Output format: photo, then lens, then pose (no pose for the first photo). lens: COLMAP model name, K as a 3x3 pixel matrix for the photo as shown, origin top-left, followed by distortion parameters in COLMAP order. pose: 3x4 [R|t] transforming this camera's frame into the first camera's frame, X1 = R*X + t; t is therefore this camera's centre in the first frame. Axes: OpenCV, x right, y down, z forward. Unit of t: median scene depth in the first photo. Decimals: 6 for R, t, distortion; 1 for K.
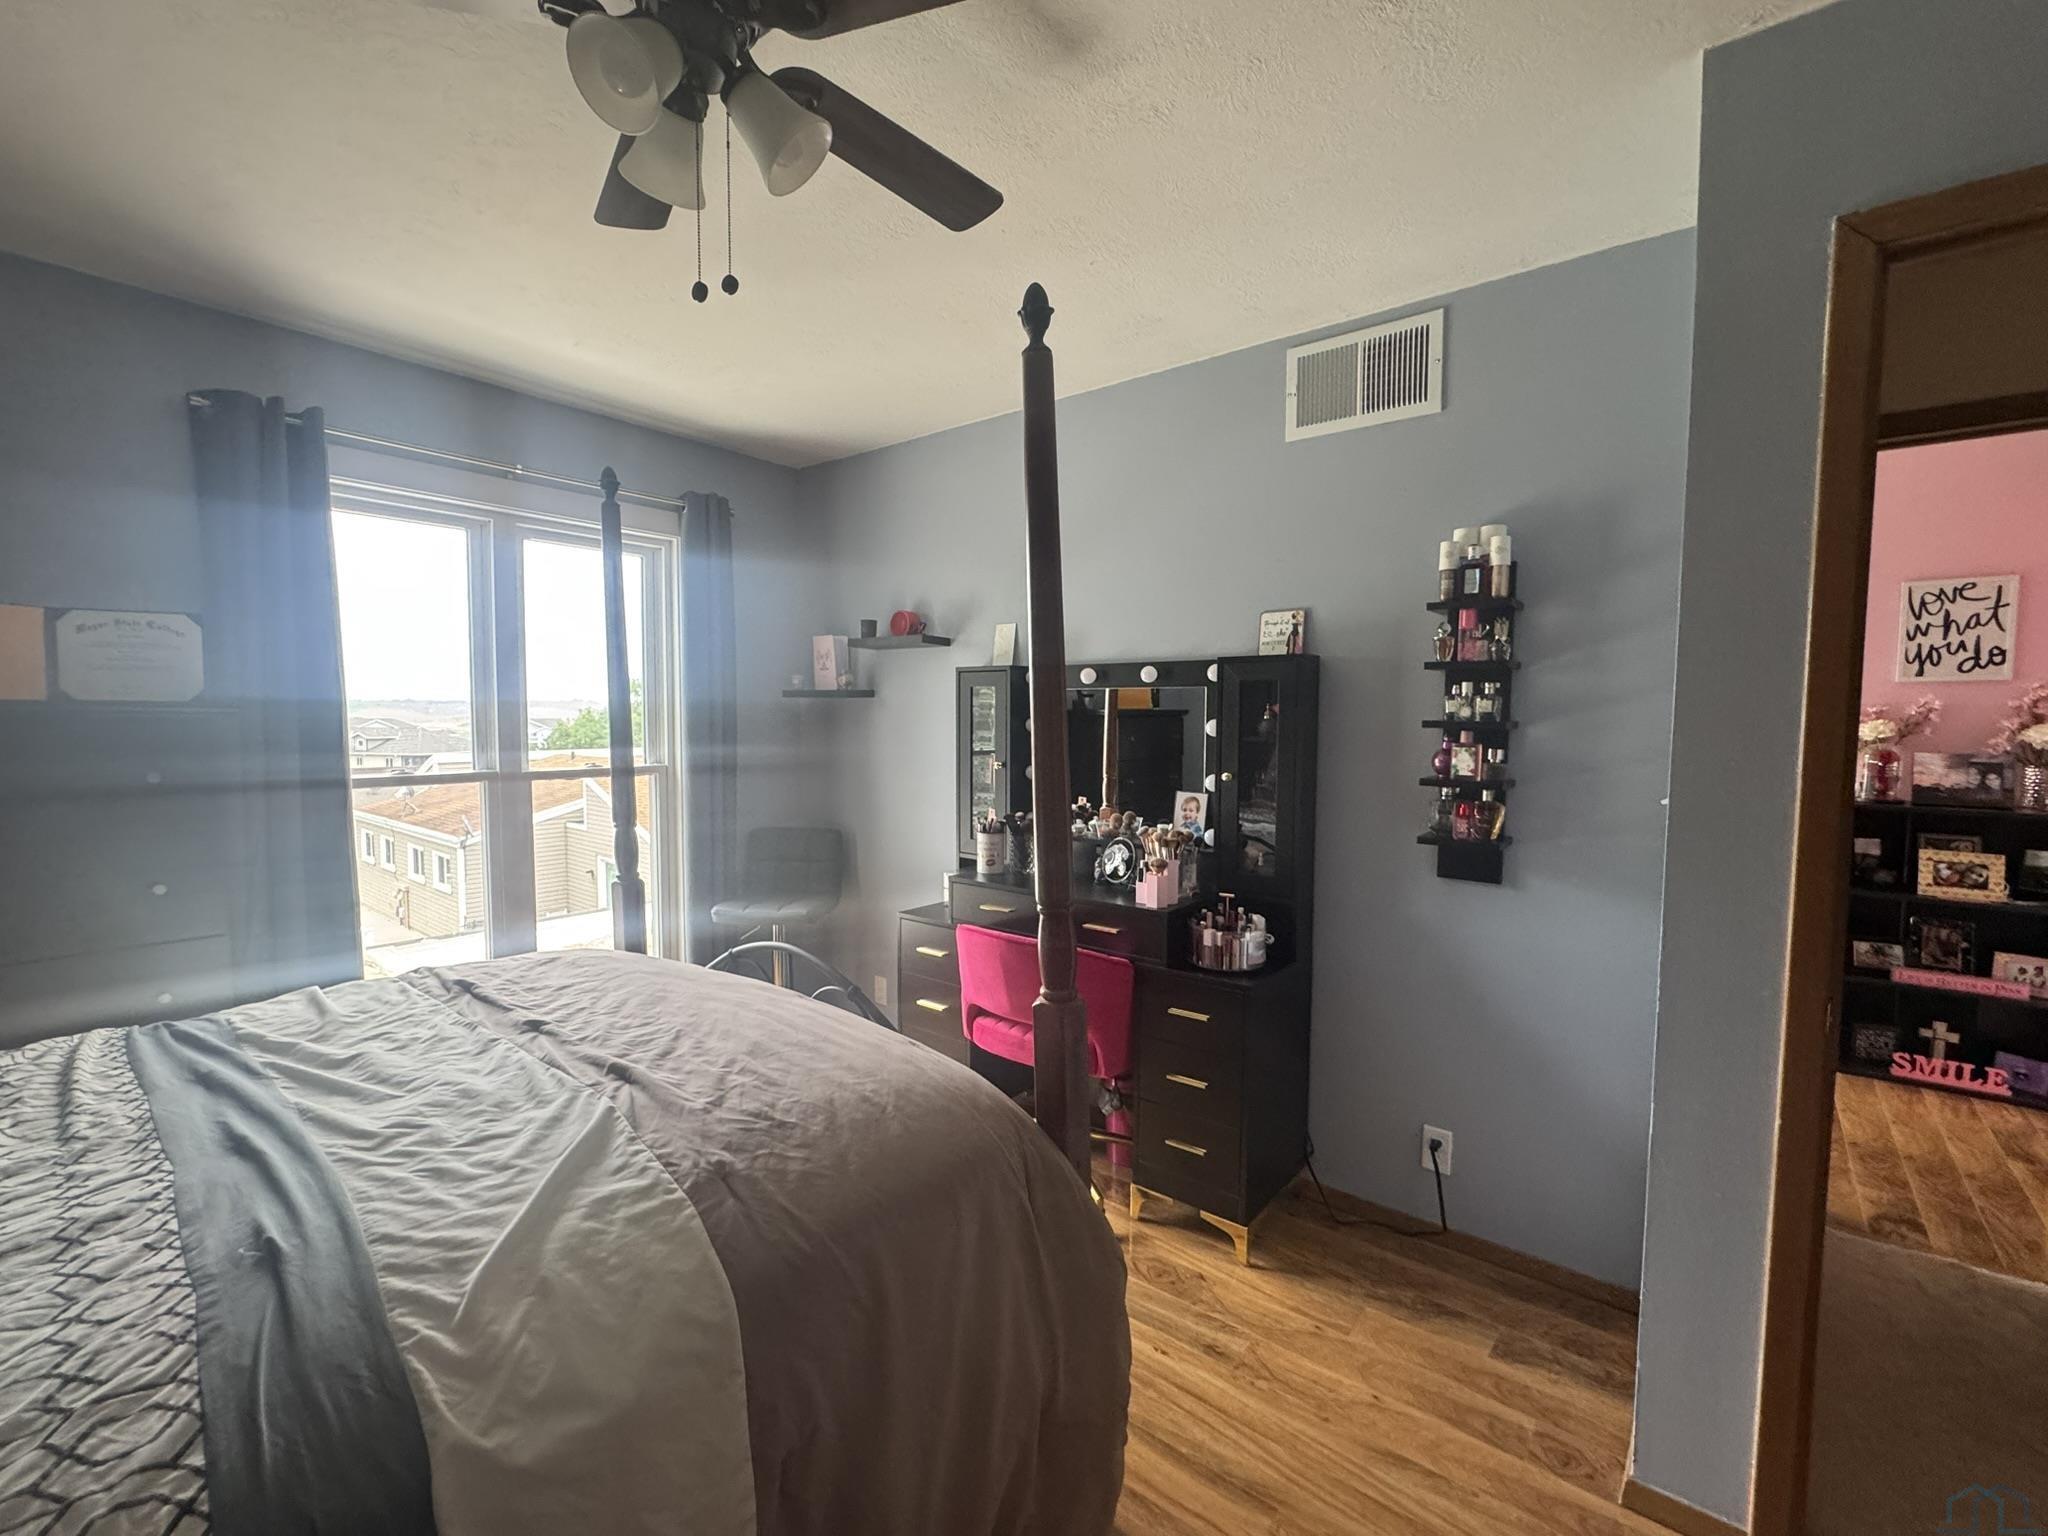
lens RADIAL K [[882.8, 0, 1020.8], [0, 882.8, 764.0], [0, 0, 1]] dist [-0.001866, -0.000211]
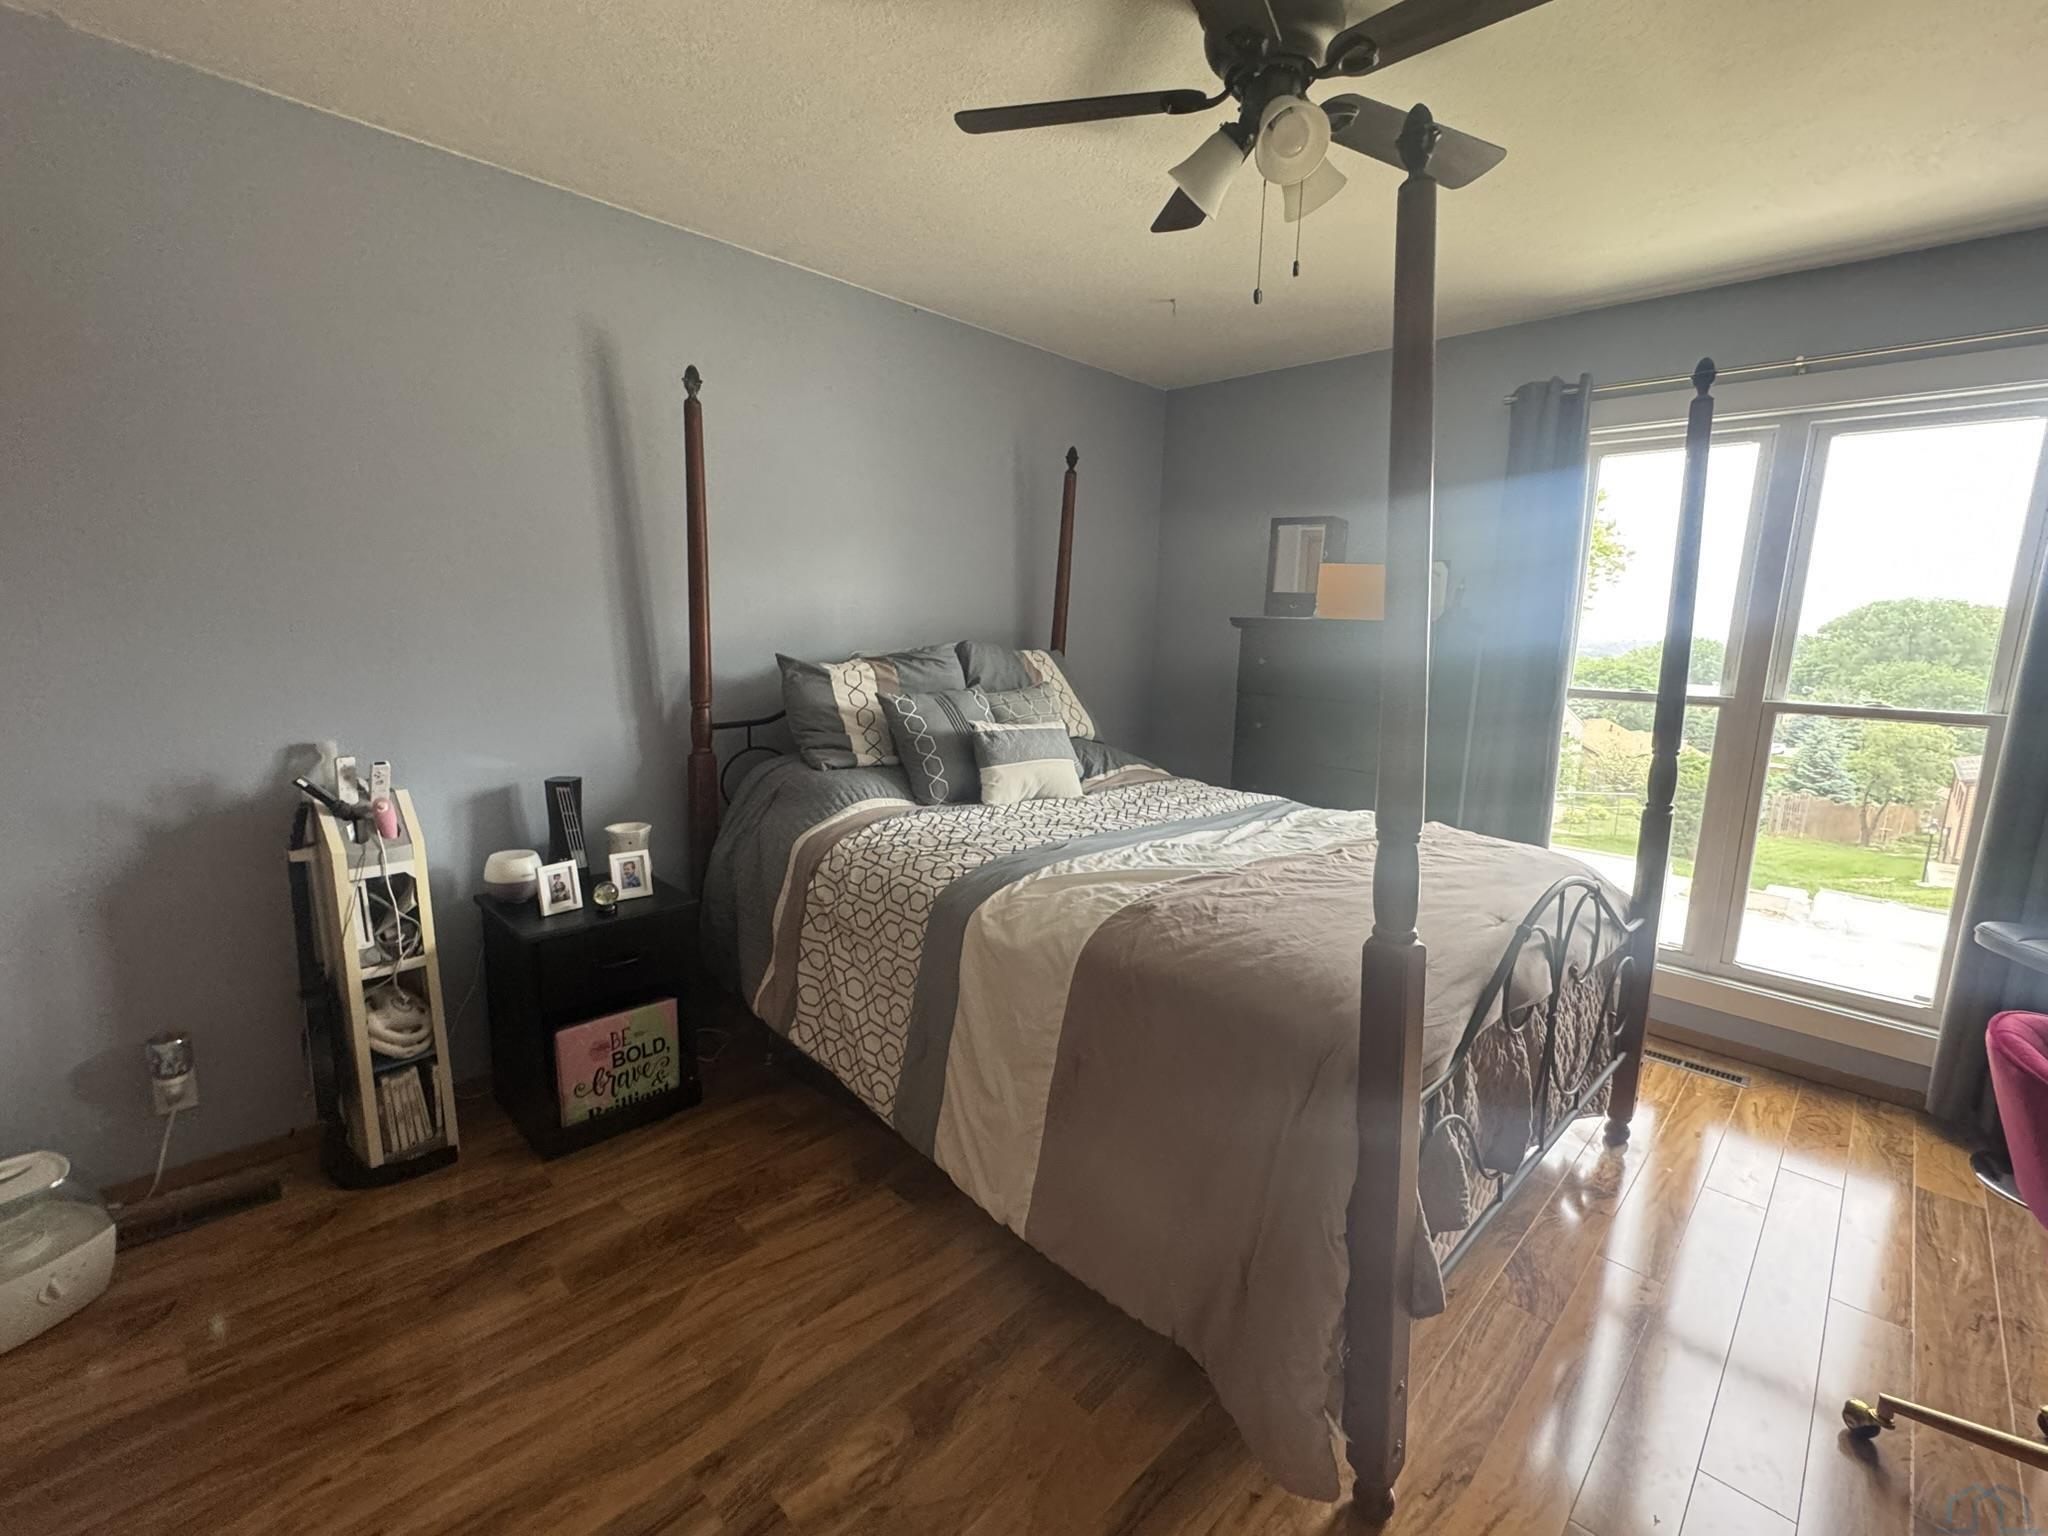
lens RADIAL K [[882.8, 0, 1022.0], [0, 882.8, 782.7], [0, 0, 1]] dist [-0.001866, -0.000211]
pose [[-0.114273, 0.159286, -0.980597, 1.019356], [-0.084369, 0.981940, 0.169337, 0.002666], [0.989860, 0.102083, -0.098770, 0.803481]]
